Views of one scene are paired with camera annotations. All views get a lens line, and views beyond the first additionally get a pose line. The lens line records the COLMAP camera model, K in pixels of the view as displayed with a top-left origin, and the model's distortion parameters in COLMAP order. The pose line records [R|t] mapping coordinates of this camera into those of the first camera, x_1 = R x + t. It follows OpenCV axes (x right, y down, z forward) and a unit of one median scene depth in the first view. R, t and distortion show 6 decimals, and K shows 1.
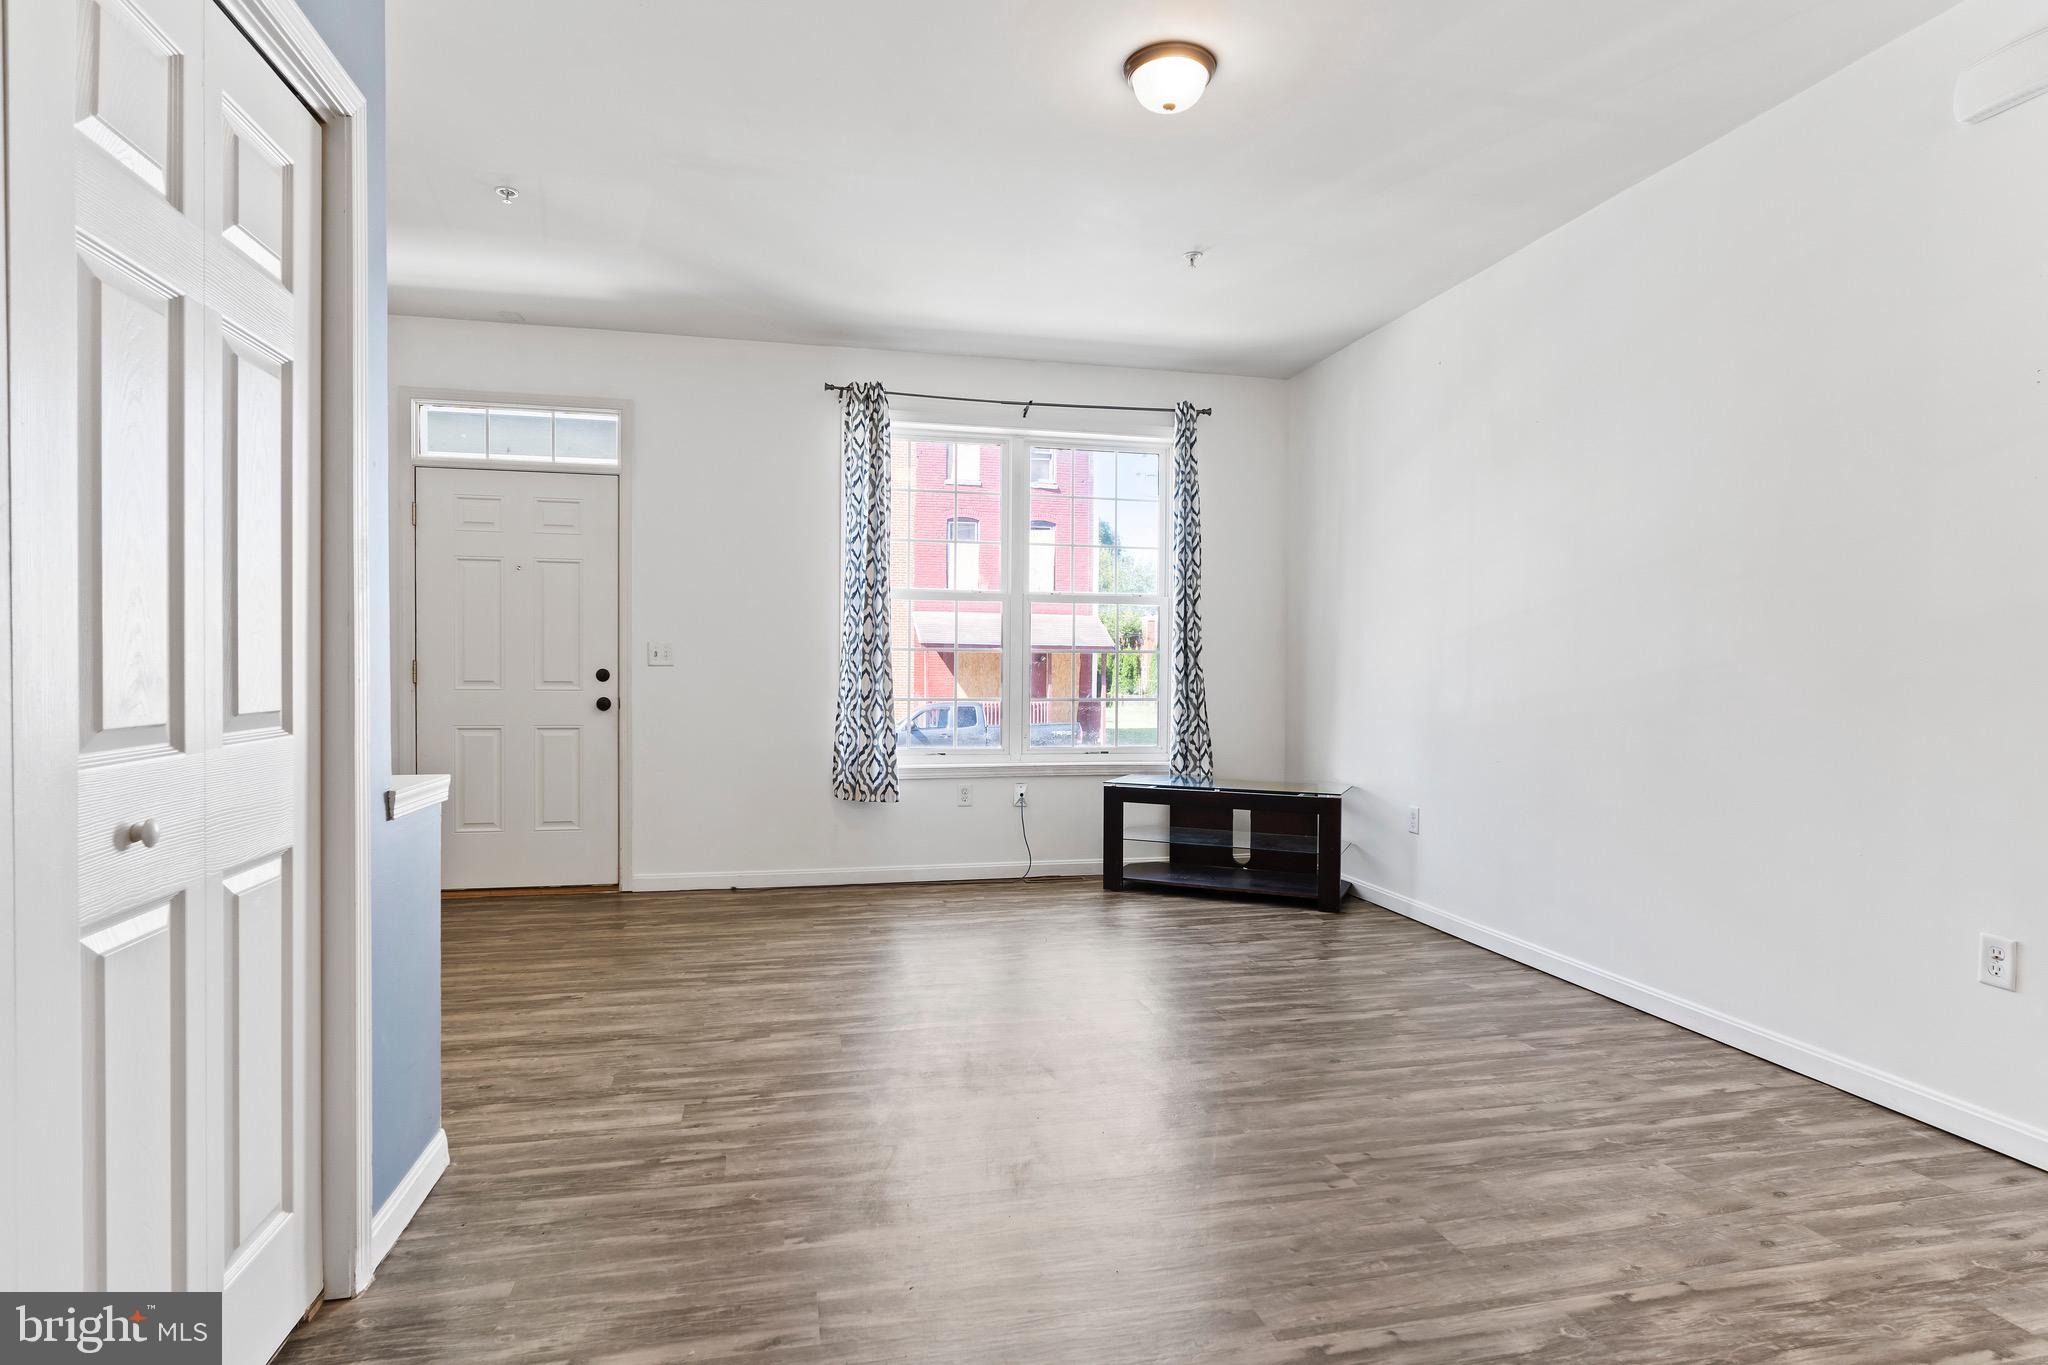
lens RADIAL K [[1053.0, 0, 1015.9], [0, 1053.0, 674.9], [0, 0, 1]] dist [-0.011891, 0.000134]
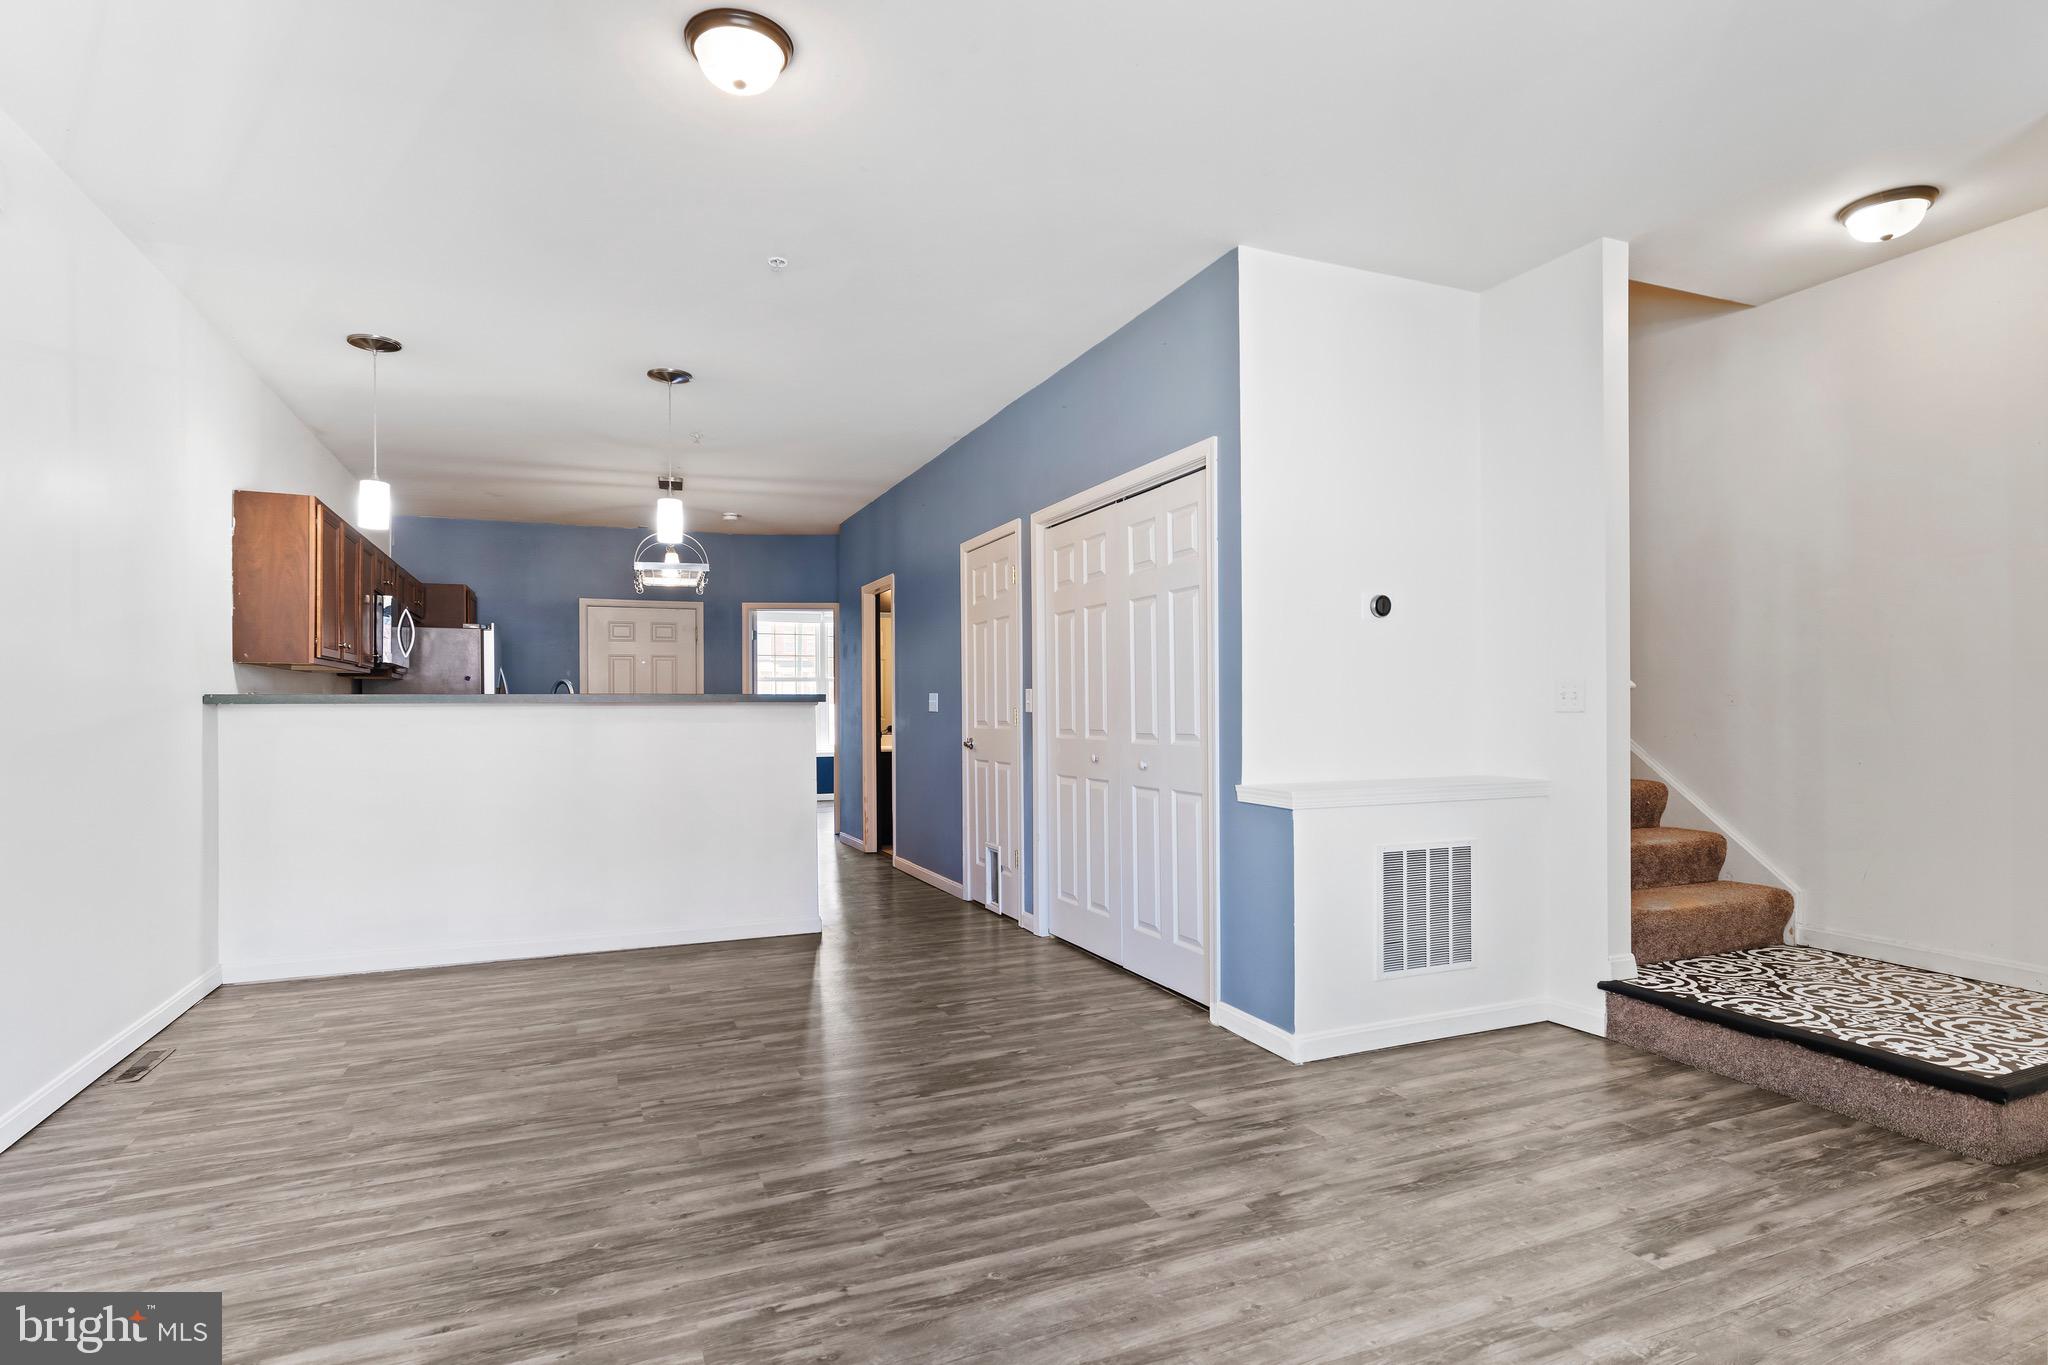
lens RADIAL K [[1058.0, 0, 1019.1], [0, 1058.0, 696.9], [0, 0, 1]] dist [-0.004469, 0.001136]
pose [[-0.984095, -0.003773, -0.177604, 0.076168], [-0.003121, 0.999987, -0.003952, -0.024334], [0.177616, -0.003335, -0.984094, 2.016150]]
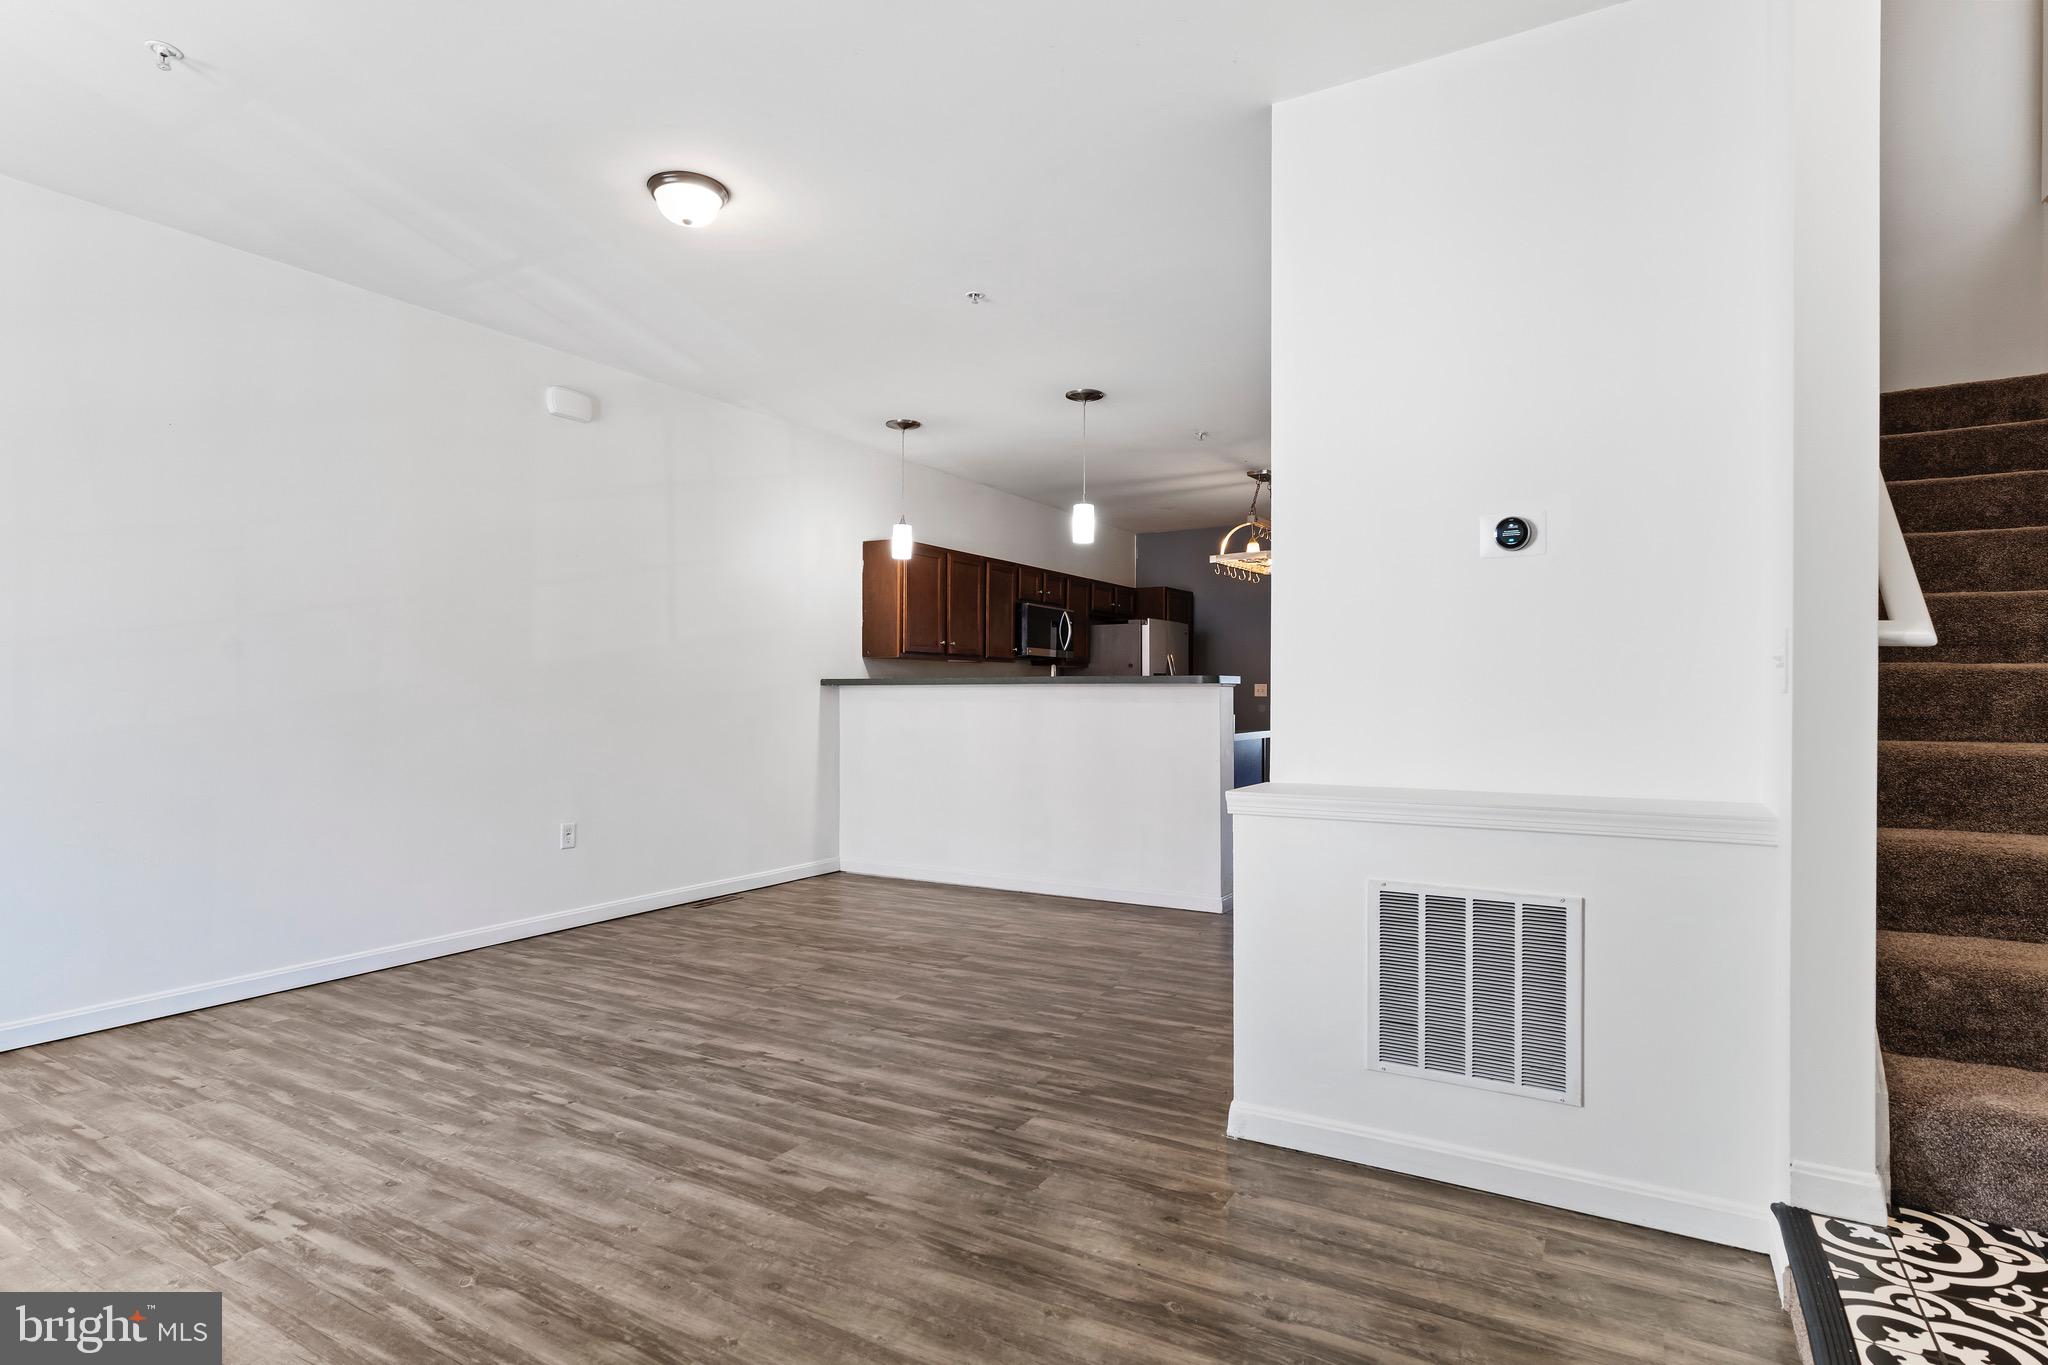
lens RADIAL K [[1058.0, 0, 1019.1], [0, 1058.0, 696.9], [0, 0, 1]] dist [-0.004469, 0.001136]
pose [[-0.724217, -0.008990, 0.689514, -0.993717], [-0.001765, 0.999936, 0.011183, -0.017096], [-0.689570, 0.006881, -0.724186, 1.692915]]
